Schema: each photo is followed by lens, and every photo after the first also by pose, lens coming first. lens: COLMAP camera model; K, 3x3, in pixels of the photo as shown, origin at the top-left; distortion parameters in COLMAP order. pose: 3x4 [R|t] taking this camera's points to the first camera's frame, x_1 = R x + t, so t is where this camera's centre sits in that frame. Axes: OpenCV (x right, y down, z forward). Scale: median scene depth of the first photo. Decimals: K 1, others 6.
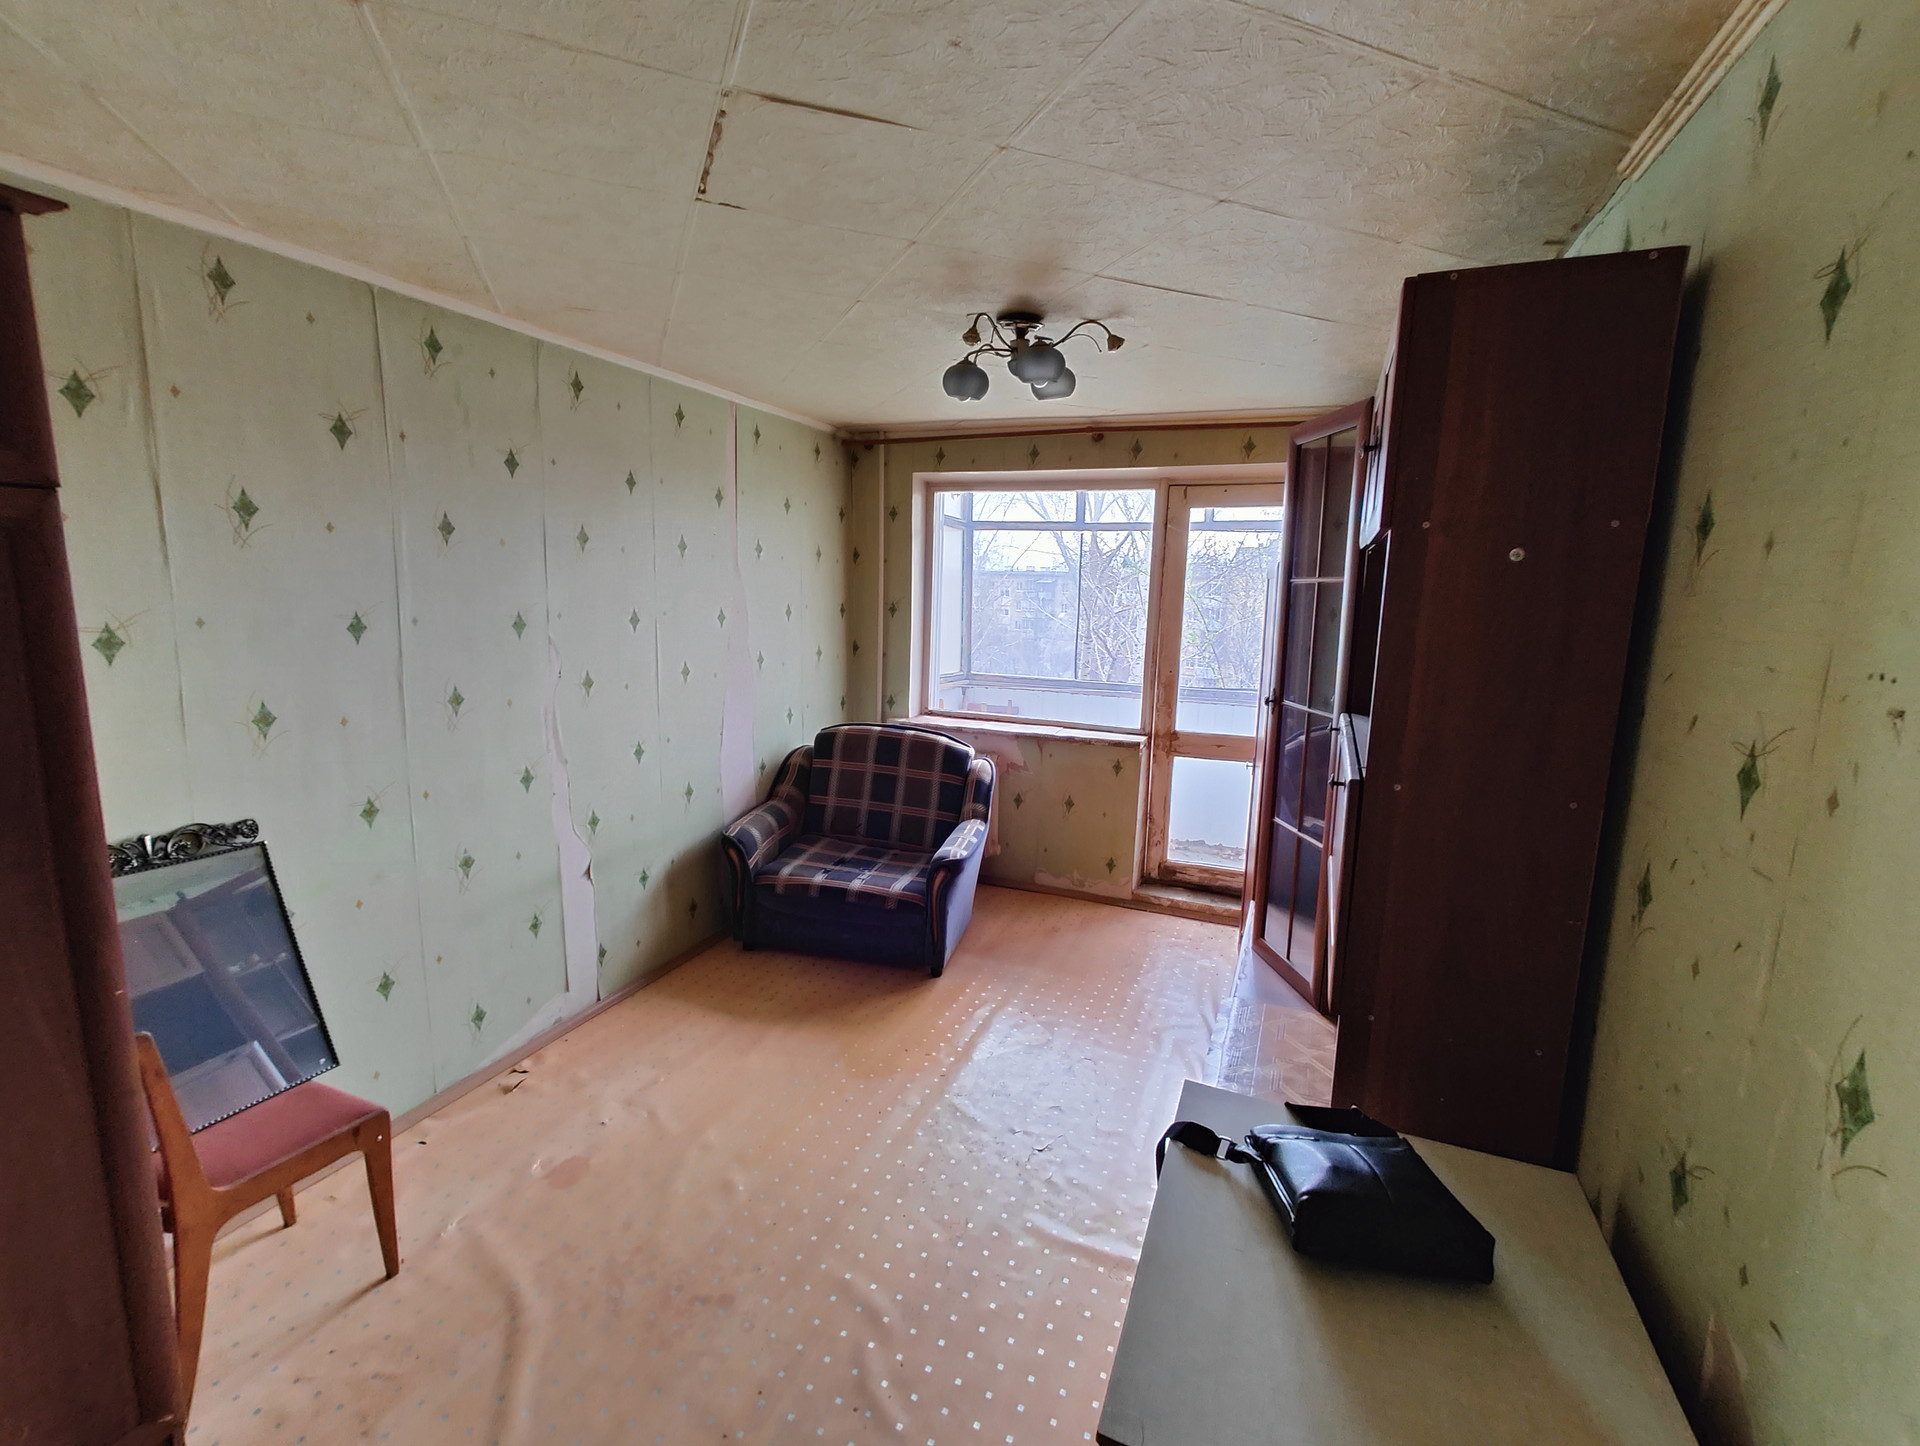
lens RADIAL K [[852.0, 0, 960.0], [0, 852.0, 723.0], [0, 0, 1]] dist [0.001508, 0.000585]
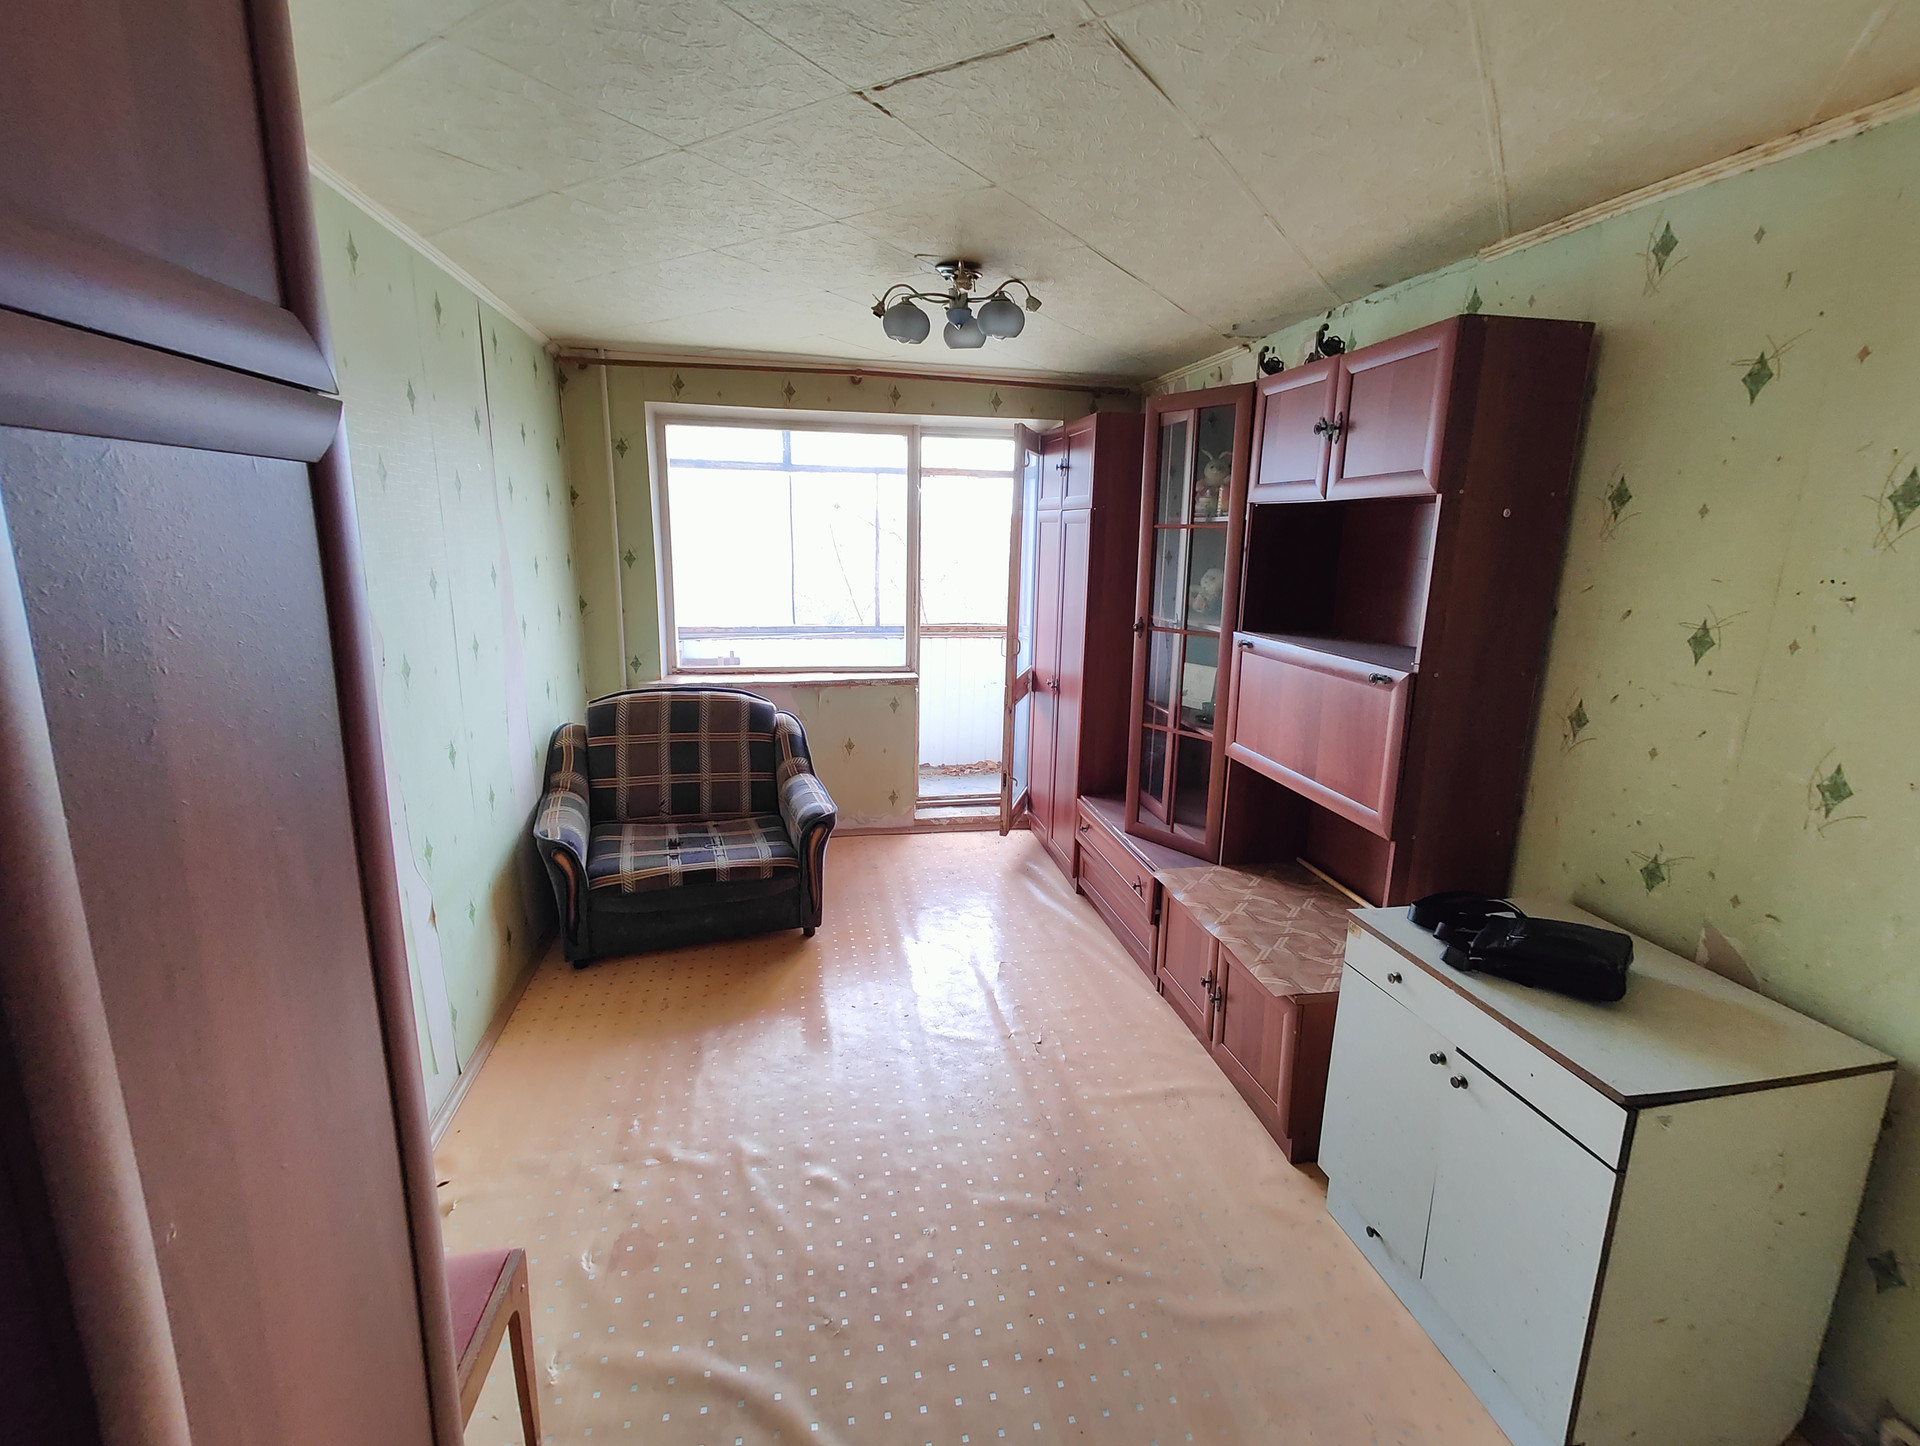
lens RADIAL K [[852.0, 0, 960.0], [0, 852.0, 723.0], [0, 0, 1]] dist [0.001508, 0.000585]
pose [[0.830268, -0.131916, 0.541528, -0.352174], [0.093939, 0.990809, 0.097333, -0.022422], [-0.549390, -0.029942, 0.835029, 0.086597]]
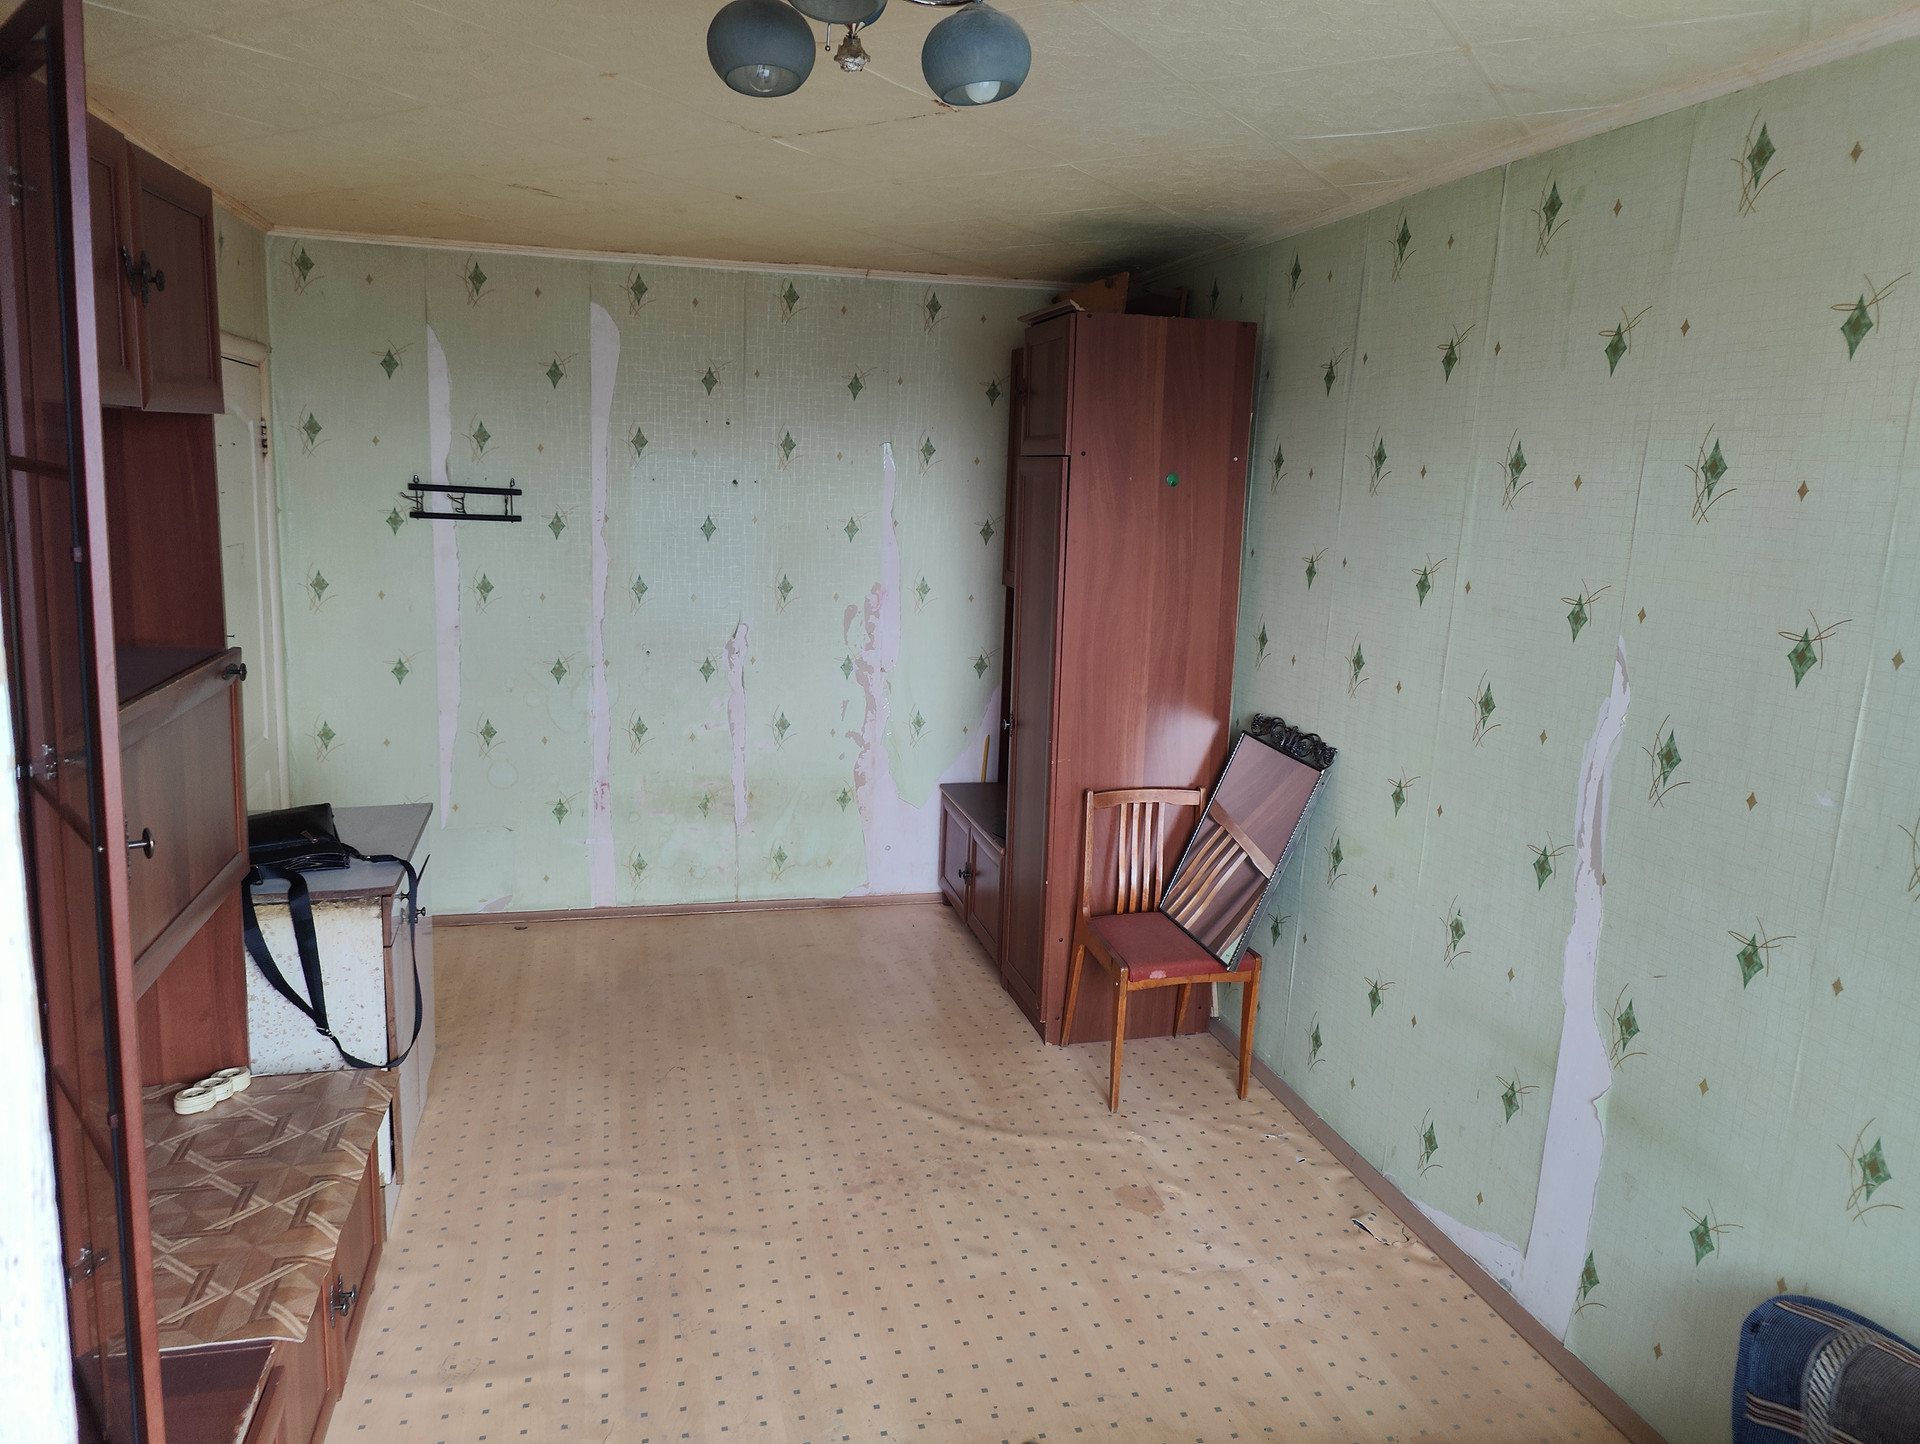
lens RADIAL K [[1358.2, 0, 960.0], [0, 1358.2, 722.0], [0, 0, 1]] dist [0.030609, 0.000716]
pose [[-0.800156, 0.055041, -0.597261, 0.297268], [-0.159272, 0.940532, 0.300054, -0.190899], [0.578258, 0.335217, -0.743806, 1.069485]]
